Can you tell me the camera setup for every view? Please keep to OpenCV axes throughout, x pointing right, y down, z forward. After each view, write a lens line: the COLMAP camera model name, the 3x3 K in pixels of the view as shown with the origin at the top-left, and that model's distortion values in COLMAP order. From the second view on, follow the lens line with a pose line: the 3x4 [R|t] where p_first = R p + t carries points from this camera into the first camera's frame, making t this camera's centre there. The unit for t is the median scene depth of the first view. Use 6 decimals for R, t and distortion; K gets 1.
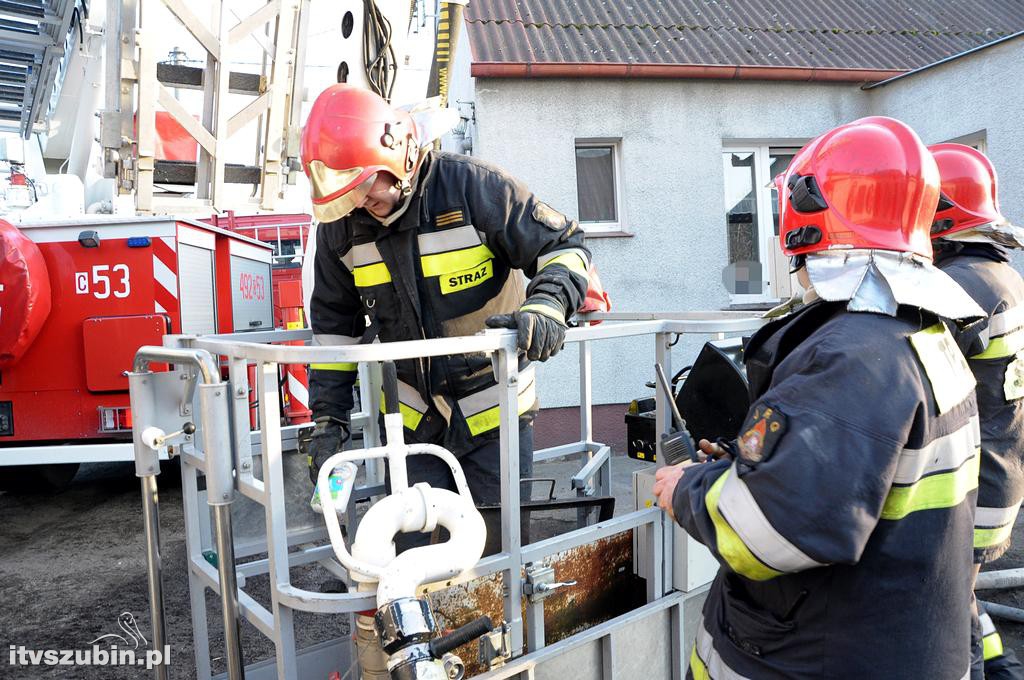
lens RADIAL K [[806.8, 0, 512.3], [0, 806.8, 336.9], [0, 0, 1]] dist [-0.151819, 0.100513]
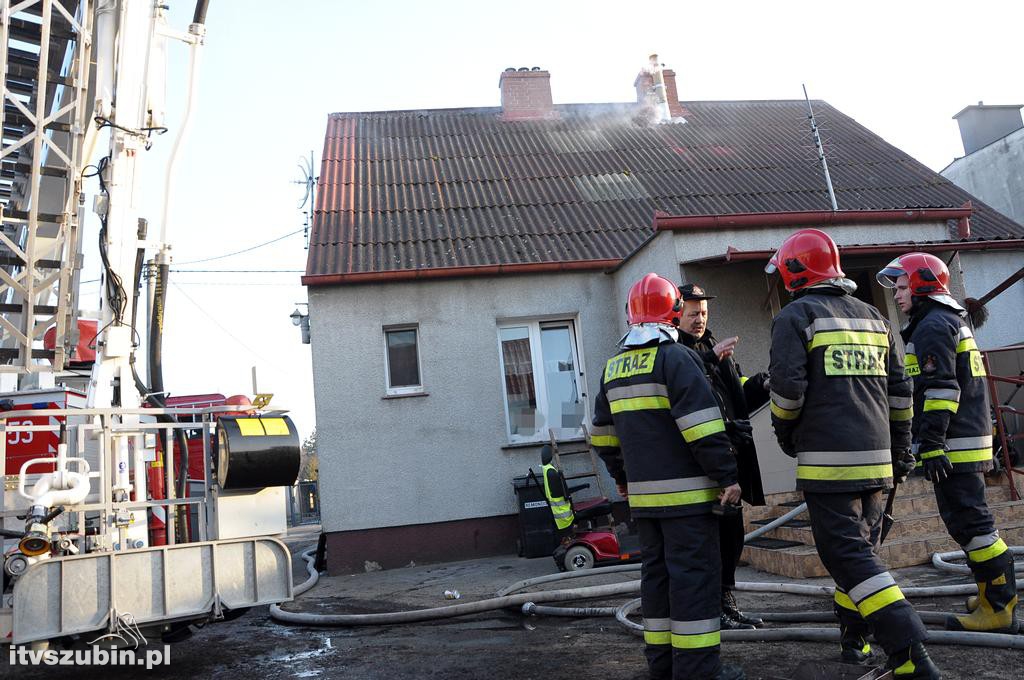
lens RADIAL K [[806.8, 0, 515.8], [0, 806.8, 344.0], [0, 0, 1]] dist [-0.151819, 0.100513]
pose [[0.998578, -0.052649, 0.008414, 0.289757], [0.053216, 0.974472, -0.218109, 0.090964], [0.003284, 0.218247, 0.975888, -0.321112]]
